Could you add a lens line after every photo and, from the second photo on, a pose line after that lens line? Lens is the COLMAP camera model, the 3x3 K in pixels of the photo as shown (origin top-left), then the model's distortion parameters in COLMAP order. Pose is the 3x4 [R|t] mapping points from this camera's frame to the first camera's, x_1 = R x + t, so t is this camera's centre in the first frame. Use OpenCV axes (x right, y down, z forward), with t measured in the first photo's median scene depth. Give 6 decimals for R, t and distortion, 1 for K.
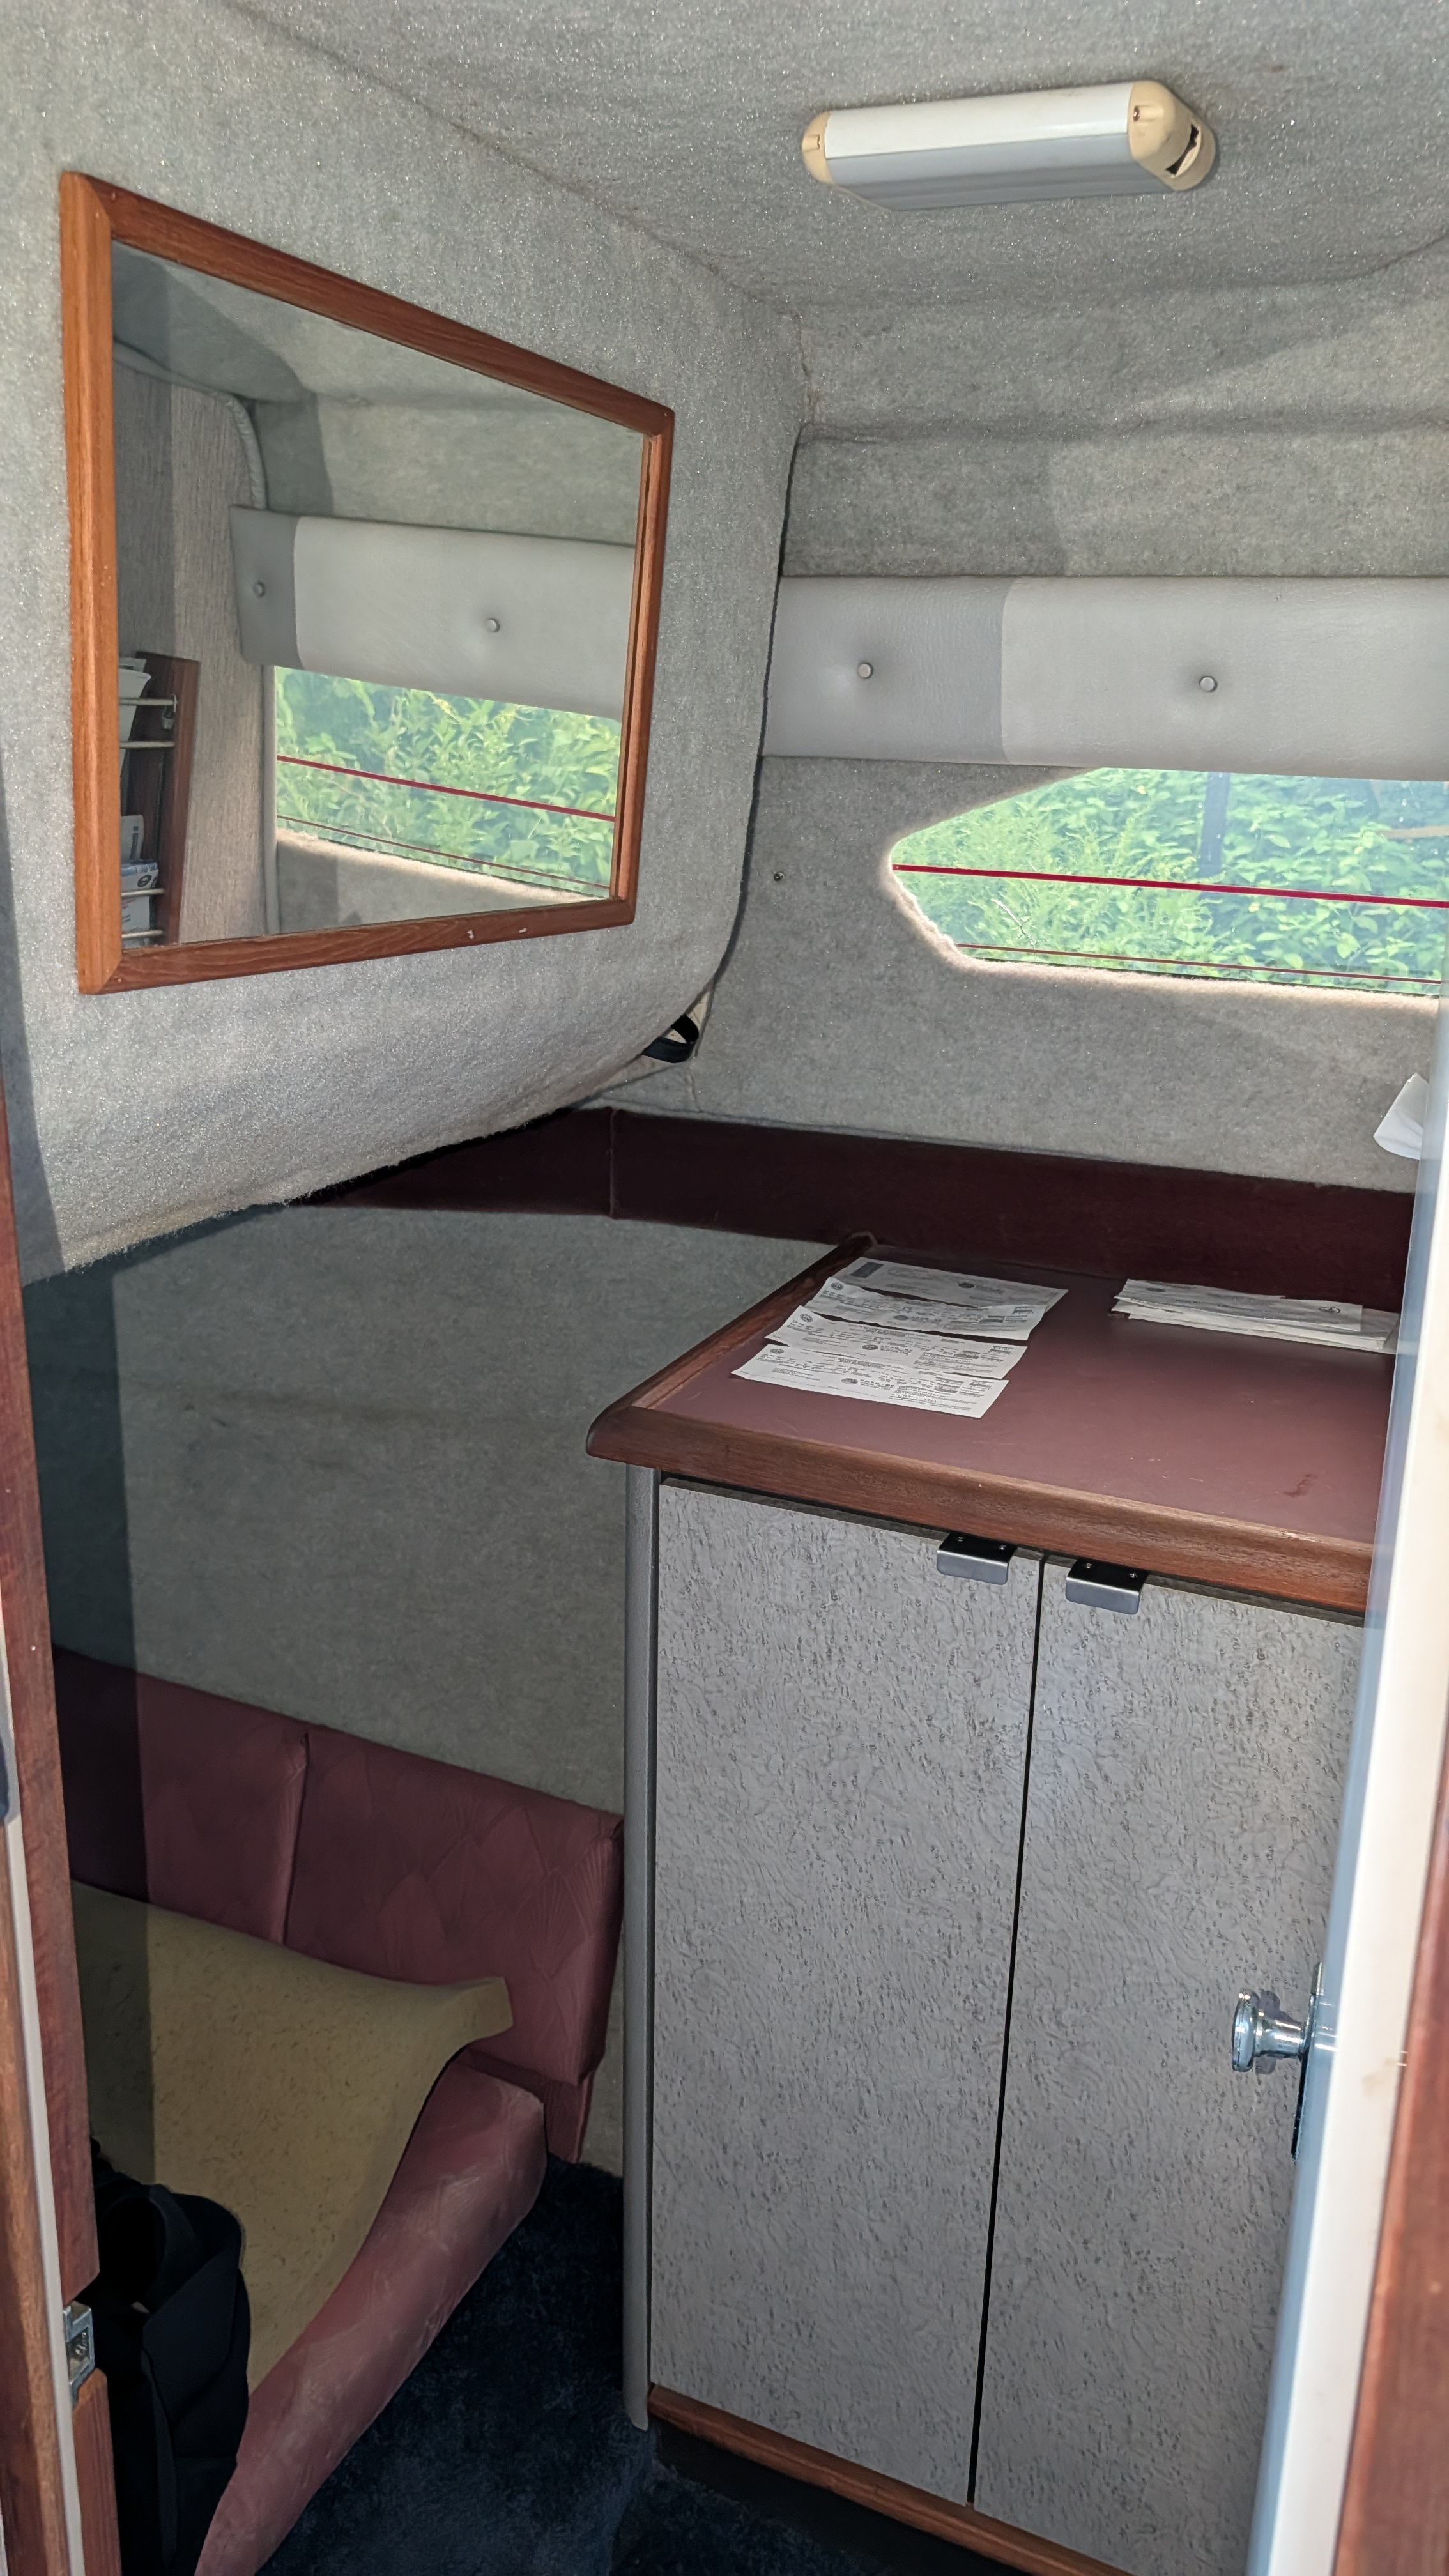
lens RADIAL K [[1875.1, 0, 727.0], [0, 1875.1, 1292.1], [0, 0, 1]] dist [0.025061, -0.025795]
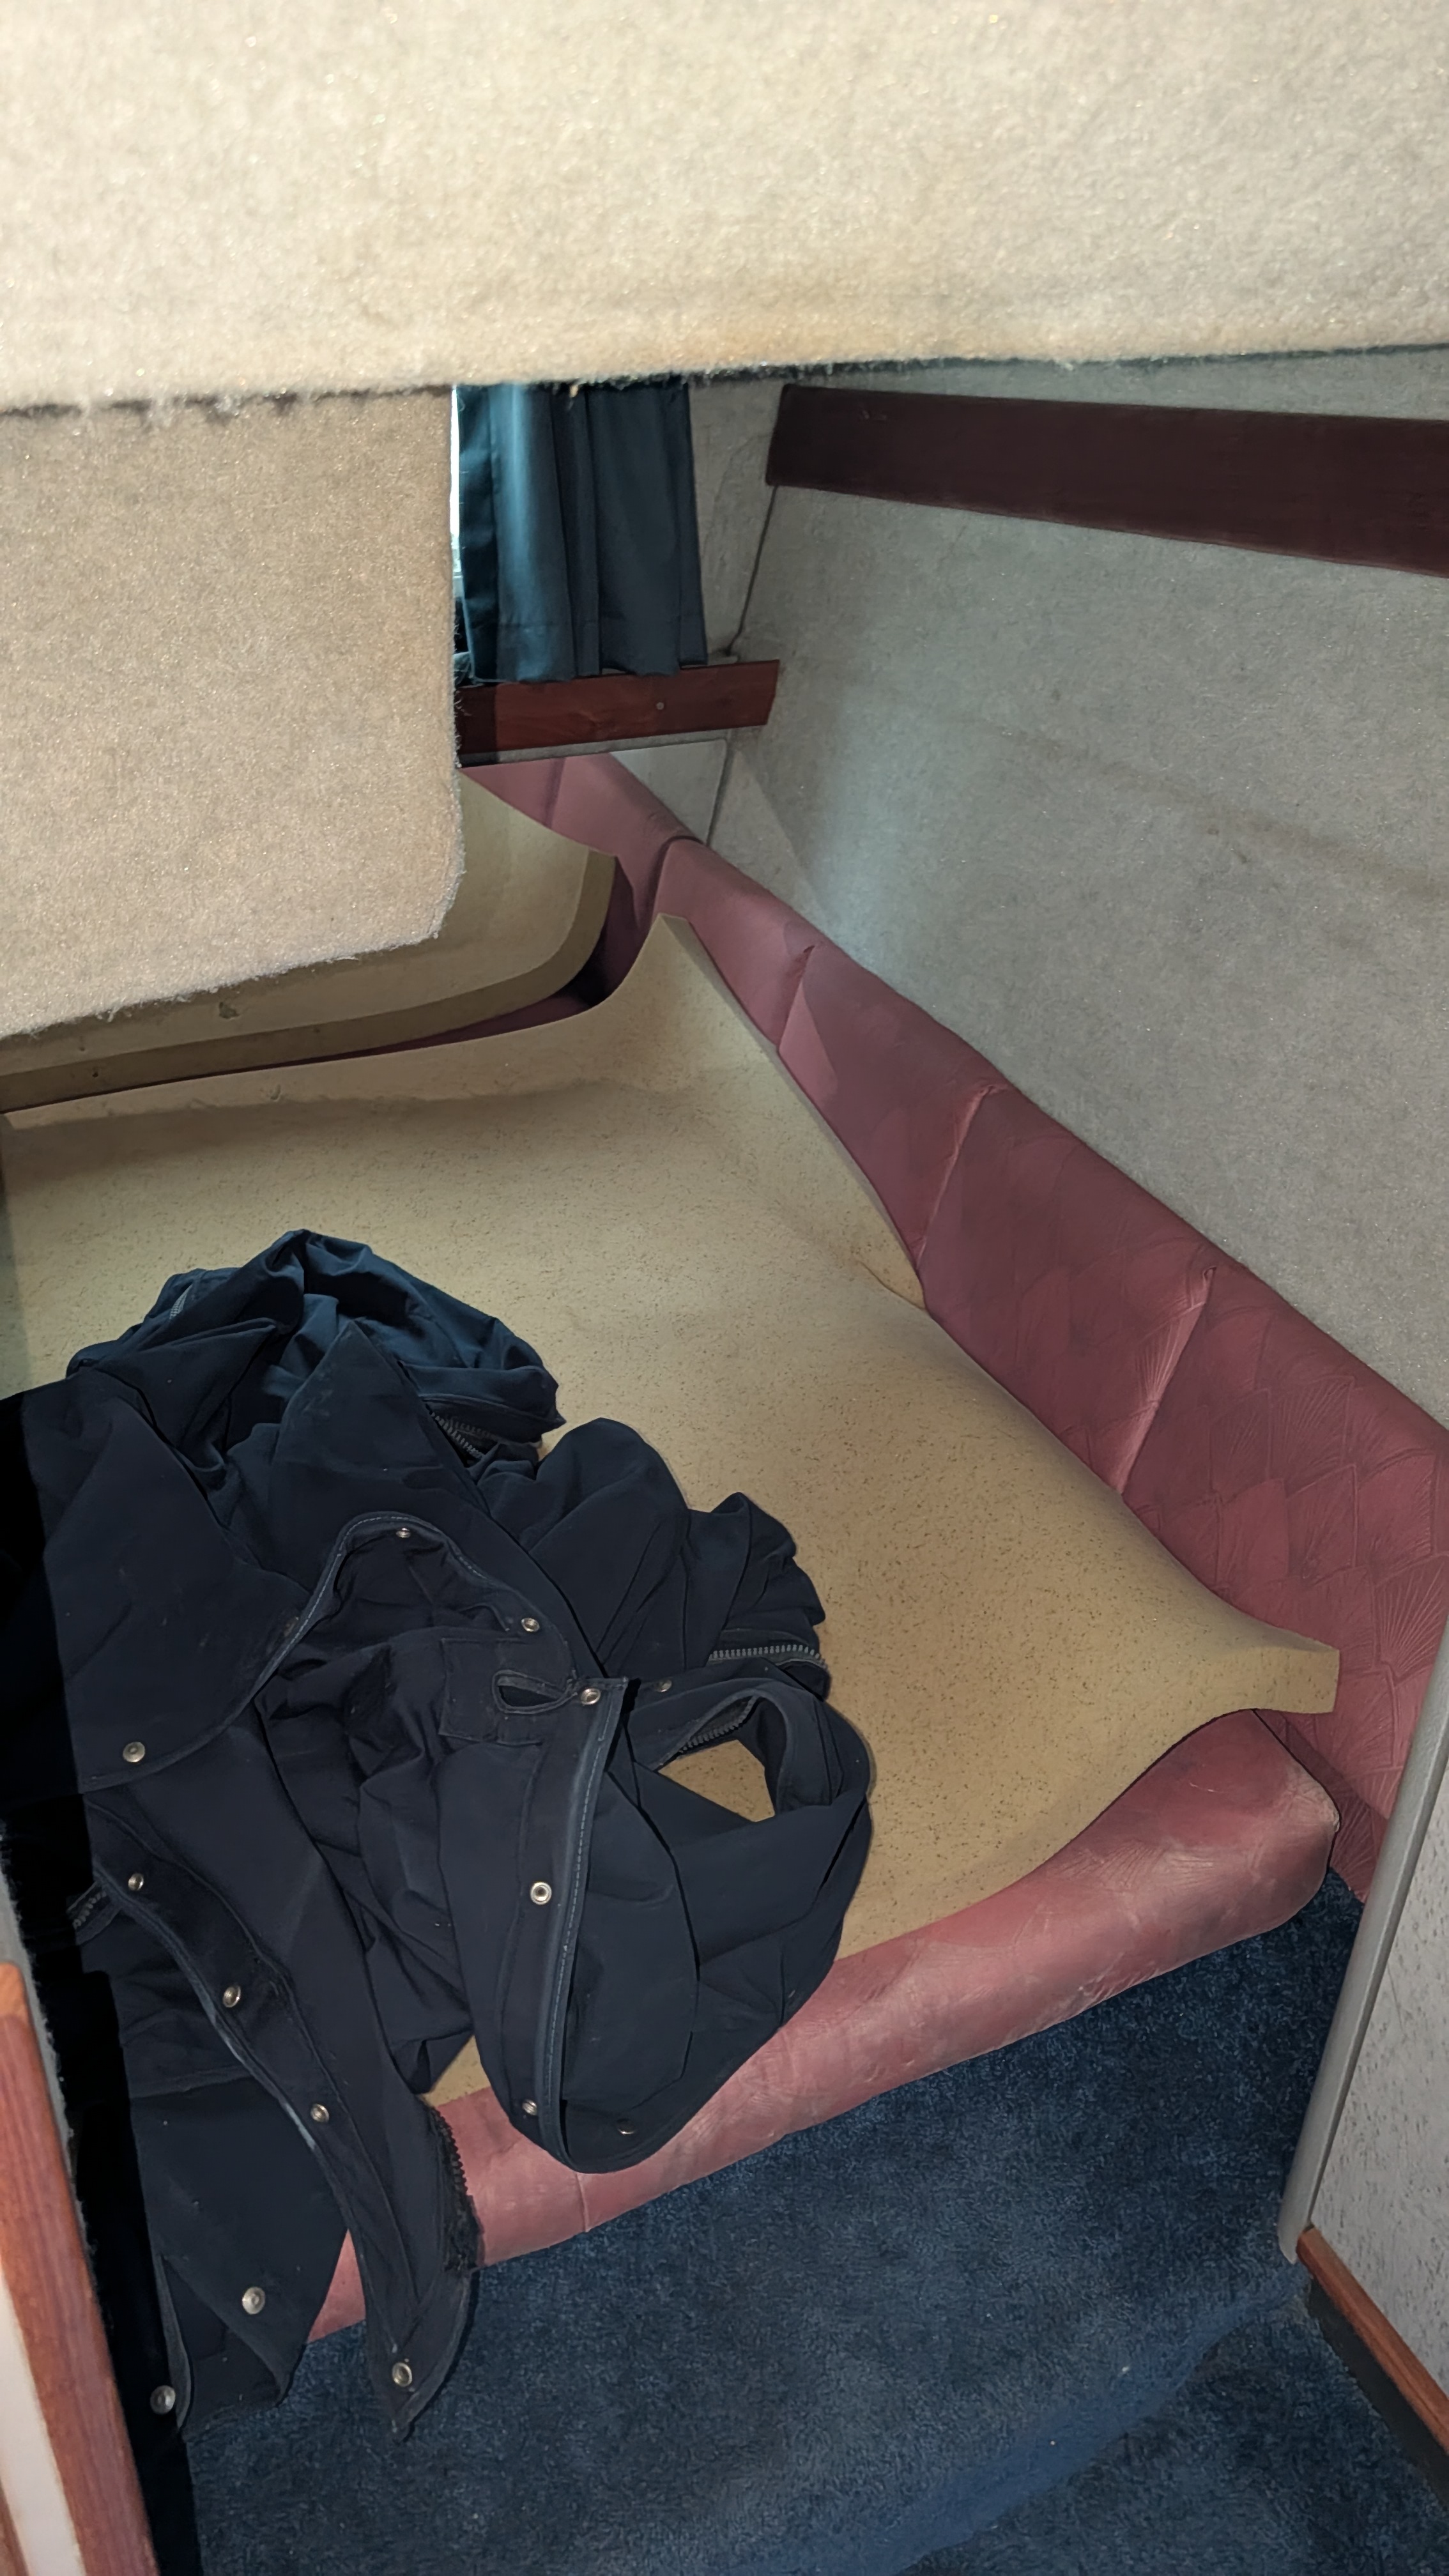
lens RADIAL K [[1875.1, 0, 737.6], [0, 1875.1, 1263.2], [0, 0, 1]] dist [0.025061, -0.025795]
pose [[0.764239, 0.330234, -0.553972, 0.059609], [-0.182990, 0.934691, 0.304741, 0.028953], [0.618428, -0.131524, 0.774757, 0.262074]]
